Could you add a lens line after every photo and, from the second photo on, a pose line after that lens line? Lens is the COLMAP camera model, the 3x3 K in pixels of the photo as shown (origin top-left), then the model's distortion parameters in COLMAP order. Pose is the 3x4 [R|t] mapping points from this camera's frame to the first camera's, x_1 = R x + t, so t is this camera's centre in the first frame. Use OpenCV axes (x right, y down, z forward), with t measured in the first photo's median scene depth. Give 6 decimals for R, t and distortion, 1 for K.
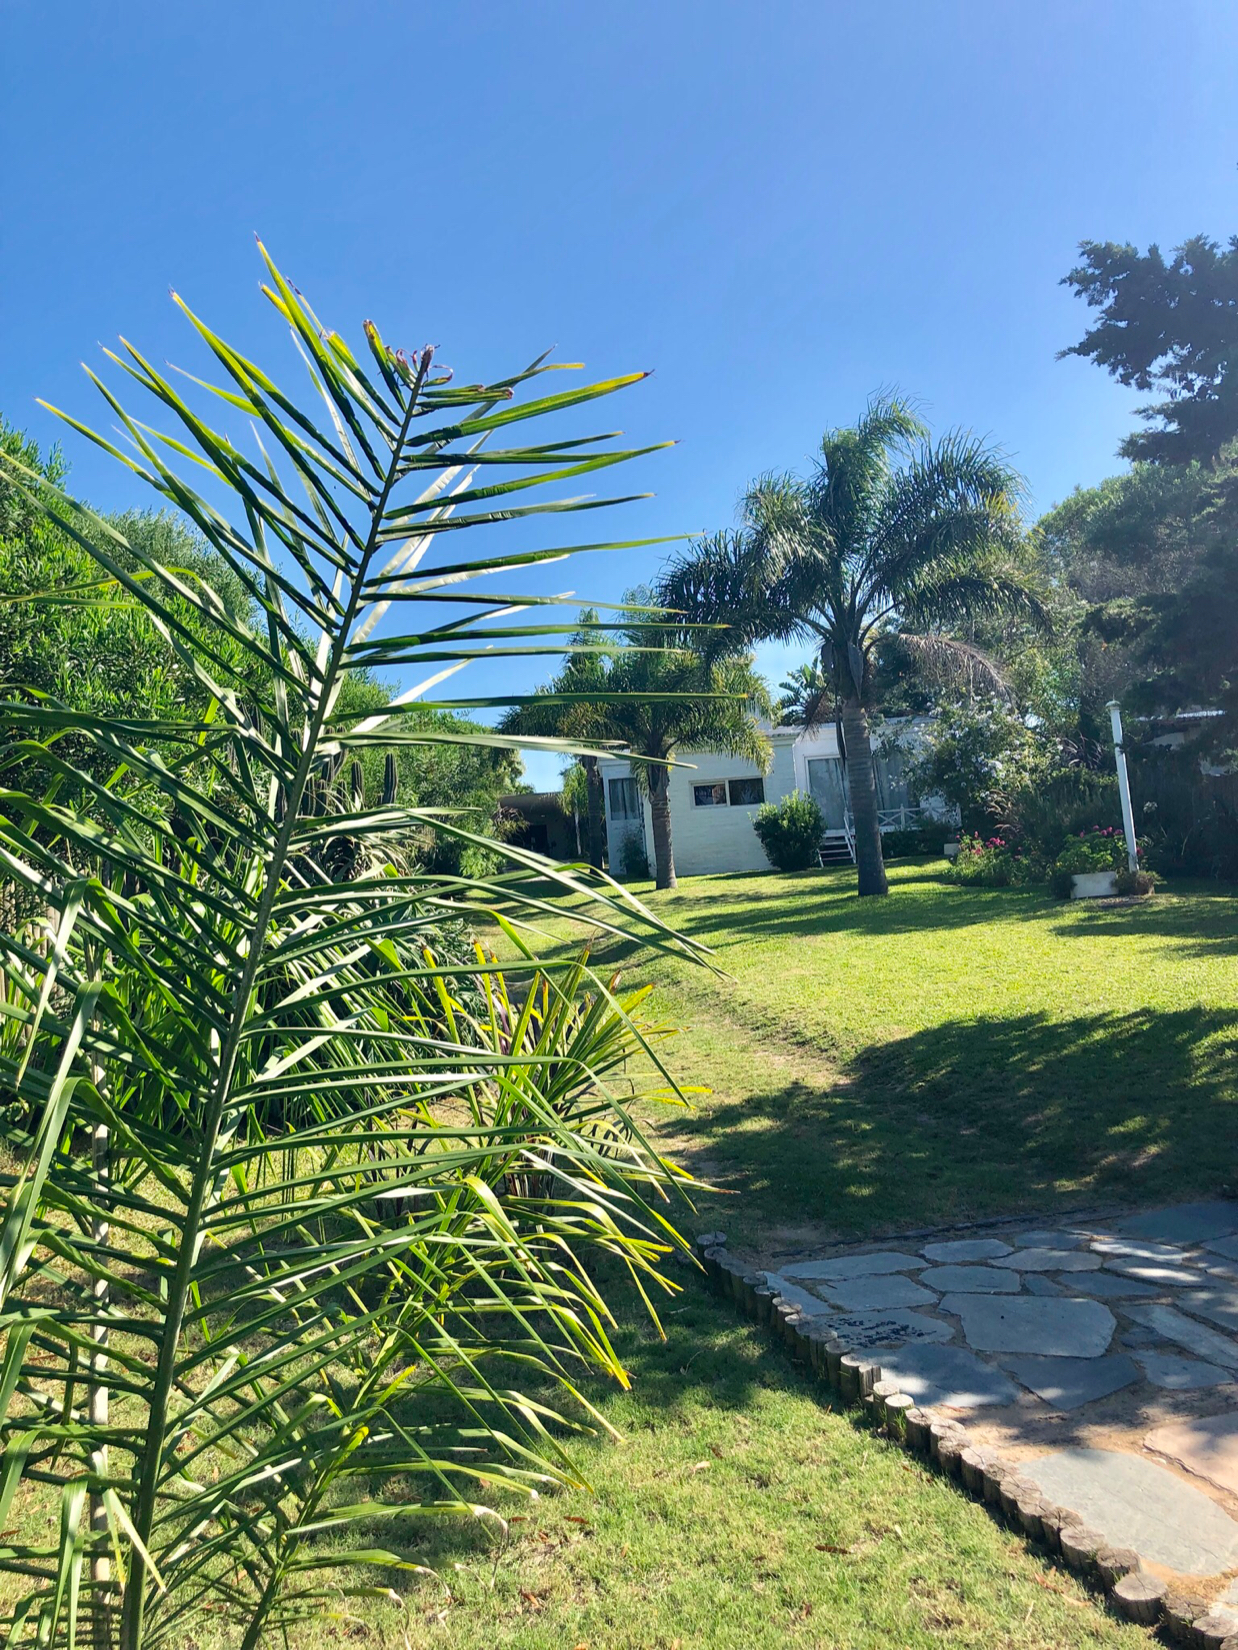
lens RADIAL K [[1340.4, 0, 611.1], [0, 1340.4, 822.2], [0, 0, 1]] dist [-0.006740, -0.002134]
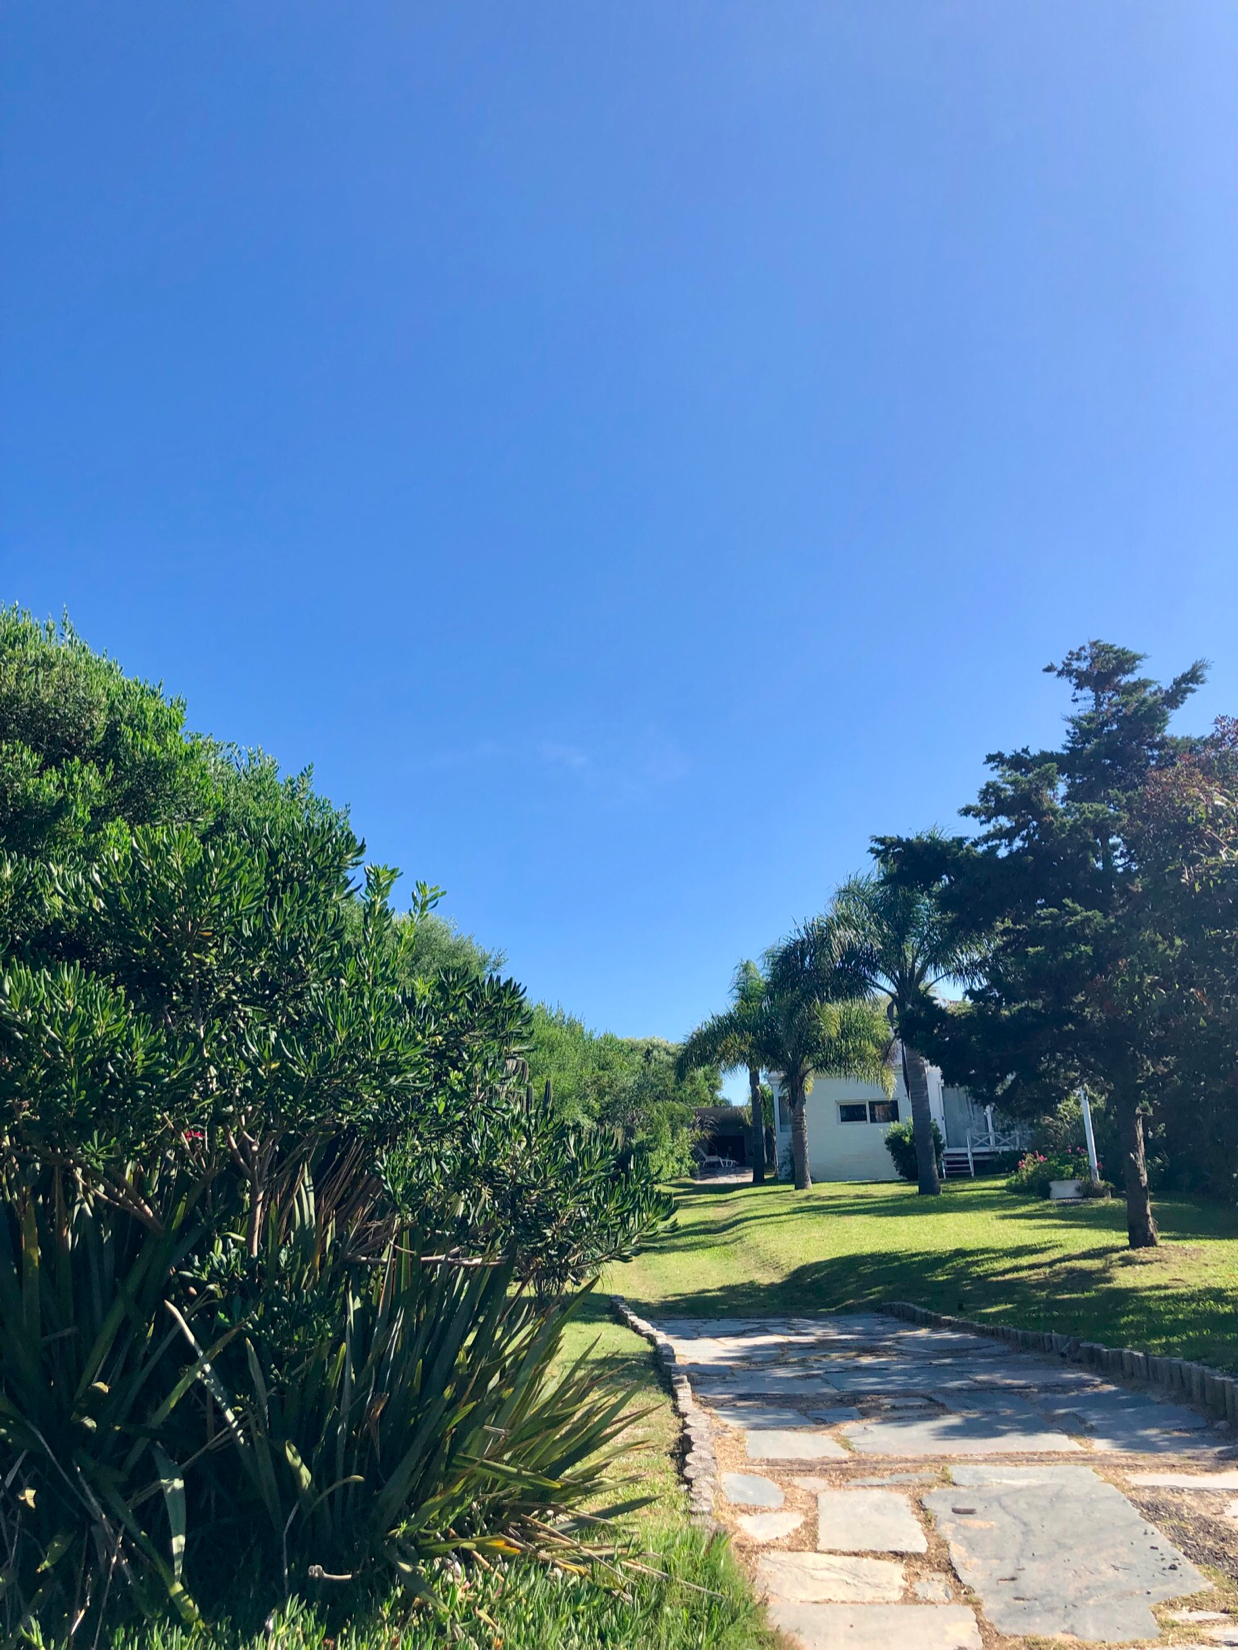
lens RADIAL K [[1340.4, 0, 619.0], [0, 1340.4, 827.2], [0, 0, 1]] dist [-0.006740, -0.002134]
pose [[0.985420, -0.001541, -0.170134, 0.082728], [-0.036615, 0.974608, -0.220903, 0.002812], [0.166154, 0.223912, 0.960342, -0.253299]]
